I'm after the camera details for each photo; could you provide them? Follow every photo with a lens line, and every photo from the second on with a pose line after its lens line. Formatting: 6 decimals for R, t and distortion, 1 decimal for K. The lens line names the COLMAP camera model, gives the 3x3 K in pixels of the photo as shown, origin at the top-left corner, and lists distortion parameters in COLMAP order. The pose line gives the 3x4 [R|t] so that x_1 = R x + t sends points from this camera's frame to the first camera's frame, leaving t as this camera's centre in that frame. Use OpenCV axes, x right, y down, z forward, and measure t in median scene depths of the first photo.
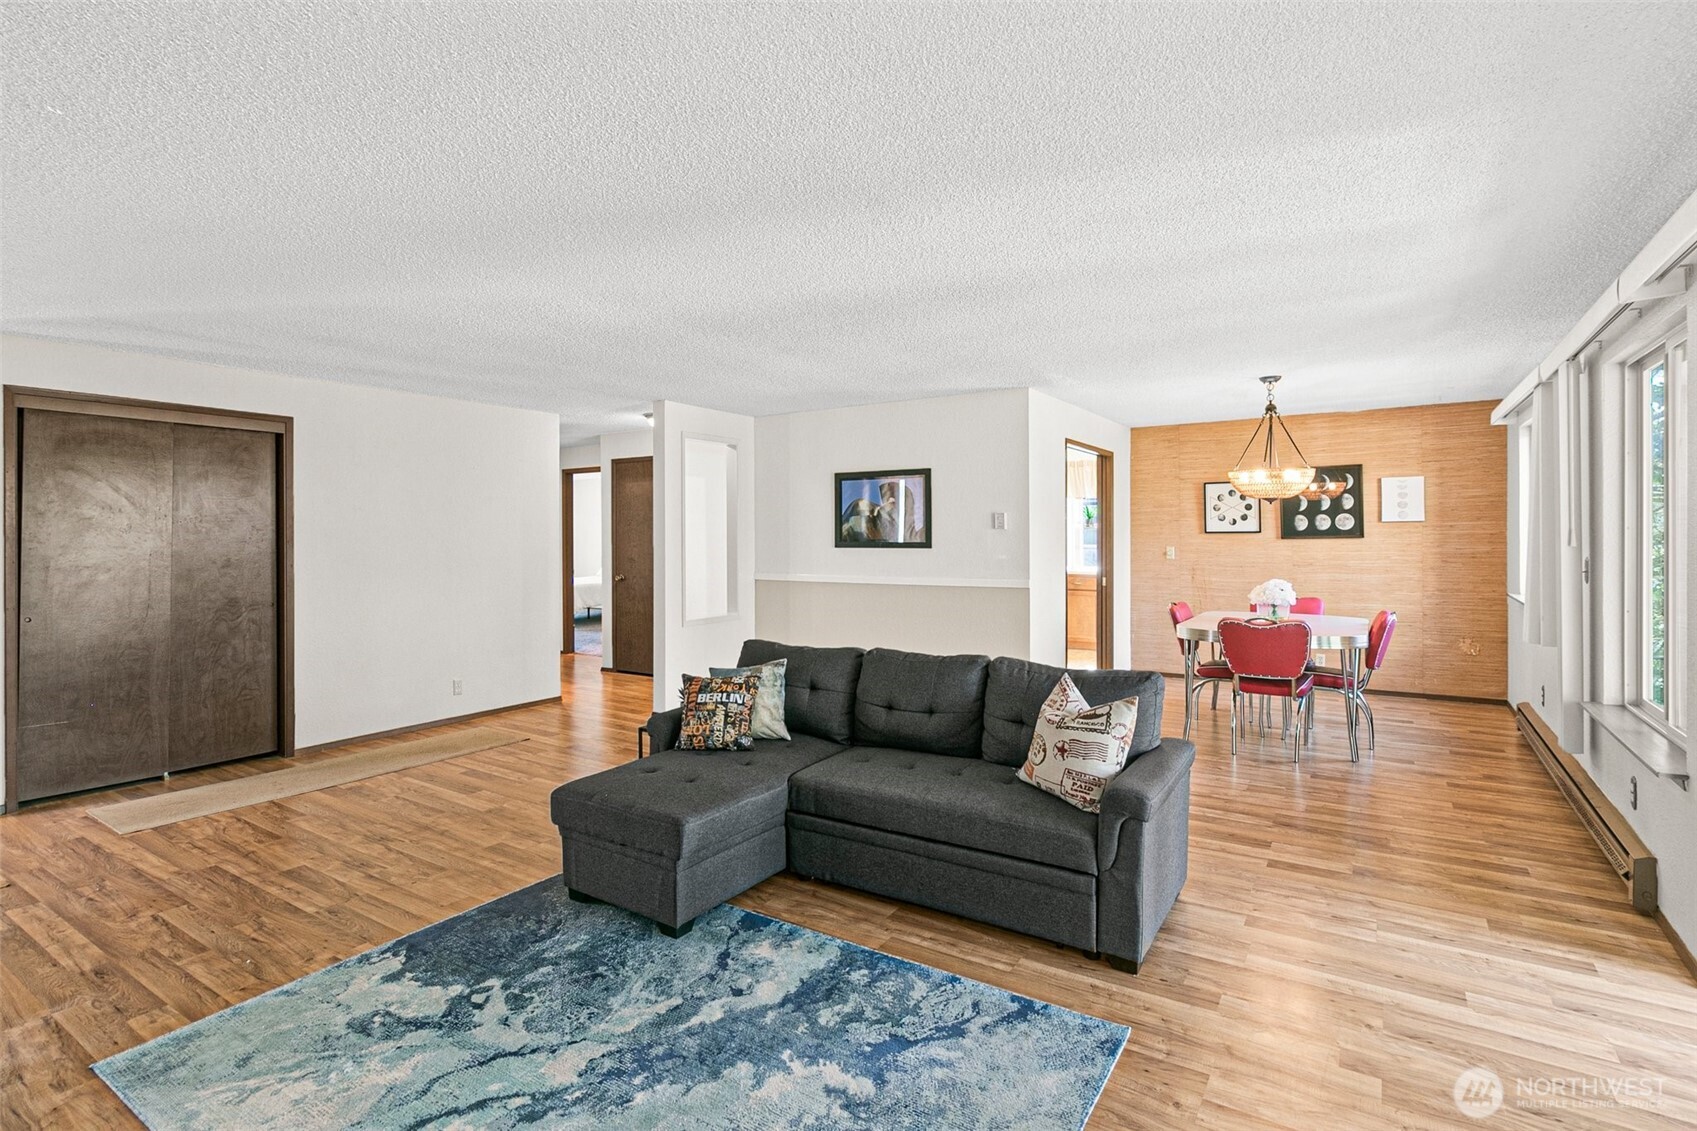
lens RADIAL K [[826.0, 0, 843.7], [0, 826.0, 539.9], [0, 0, 1]] dist [0.000715, -0.000987]
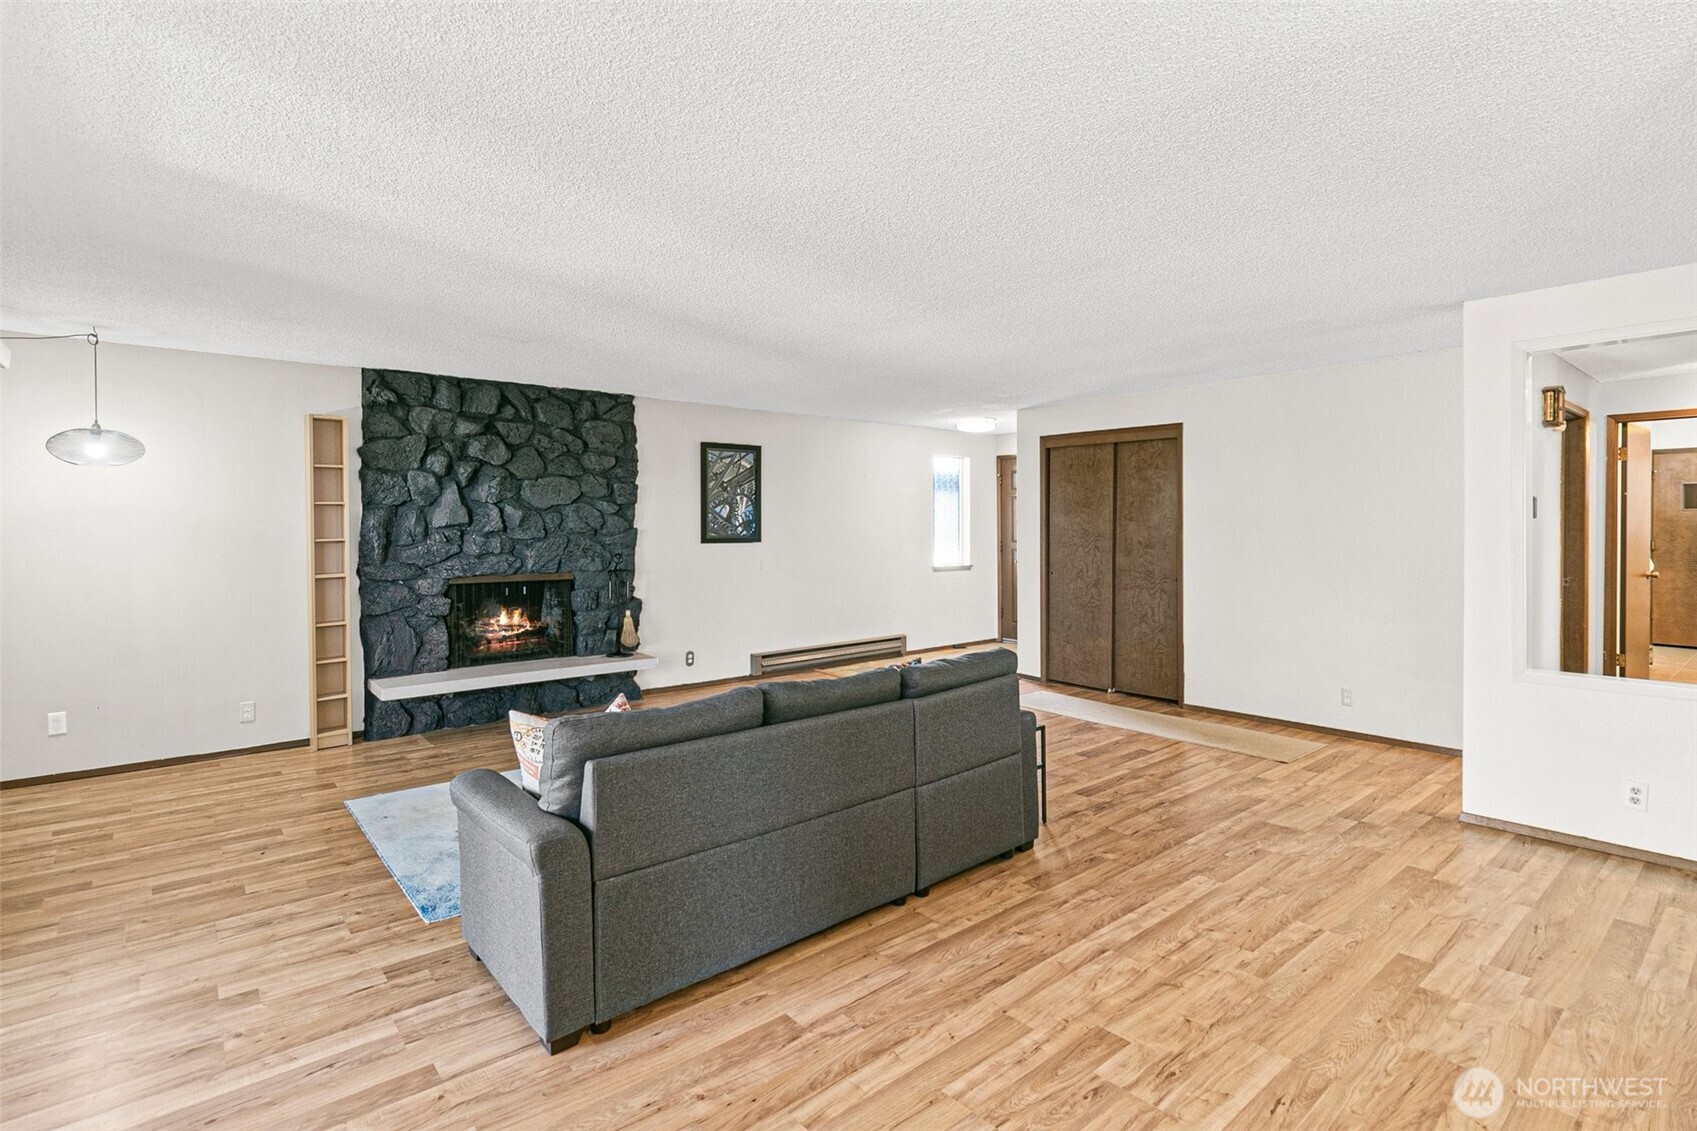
lens RADIAL K [[826.0, 0, 848.5], [0, 826.0, 536.8], [0, 0, 1]] dist [0.000715, -0.000987]
pose [[-0.292796, 0.019791, -0.955970, 0.472617], [0.001271, 0.999793, 0.020309, -0.007453], [0.956174, 0.004732, -0.292761, 0.692290]]
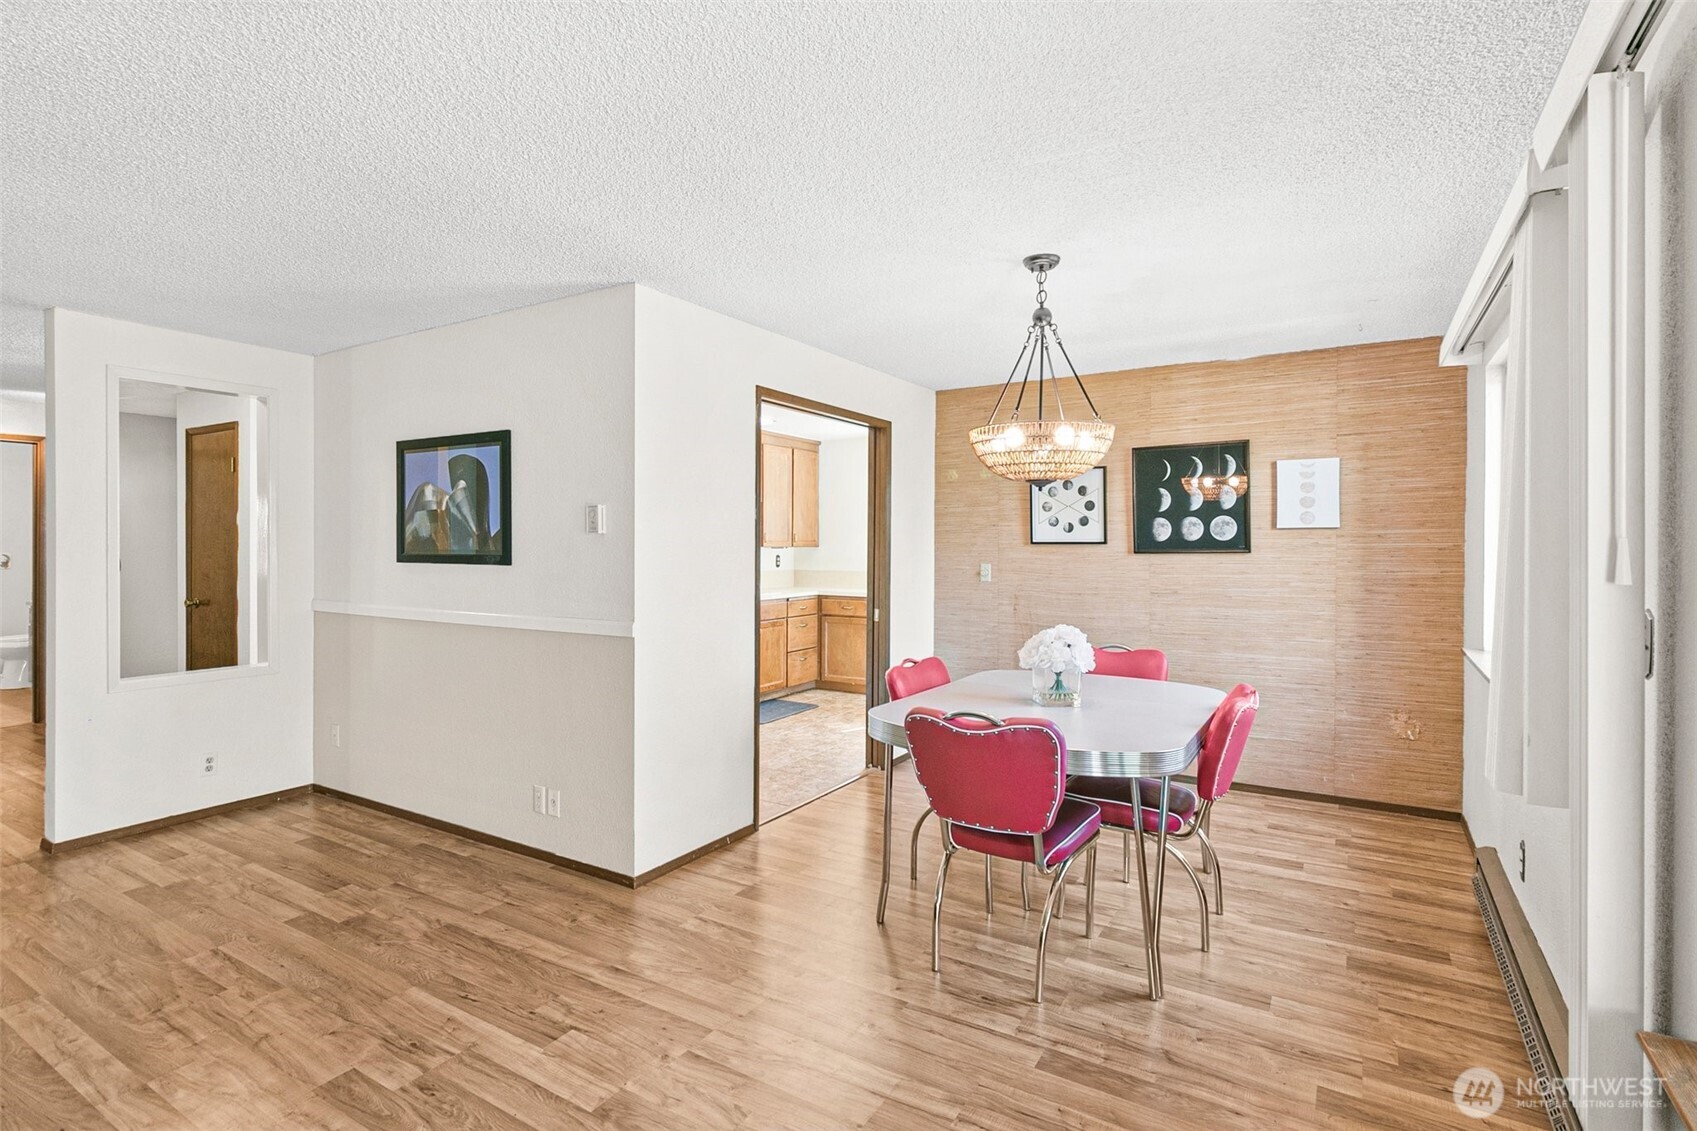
lens RADIAL K [[826.0, 0, 842.9], [0, 826.0, 555.1], [0, 0, 1]] dist [0.000715, -0.000987]
pose [[0.999697, 0.008201, 0.023216, 0.307658], [-0.008374, 0.999938, 0.007360, -0.003196], [-0.023154, -0.007552, 0.999703, 0.373457]]
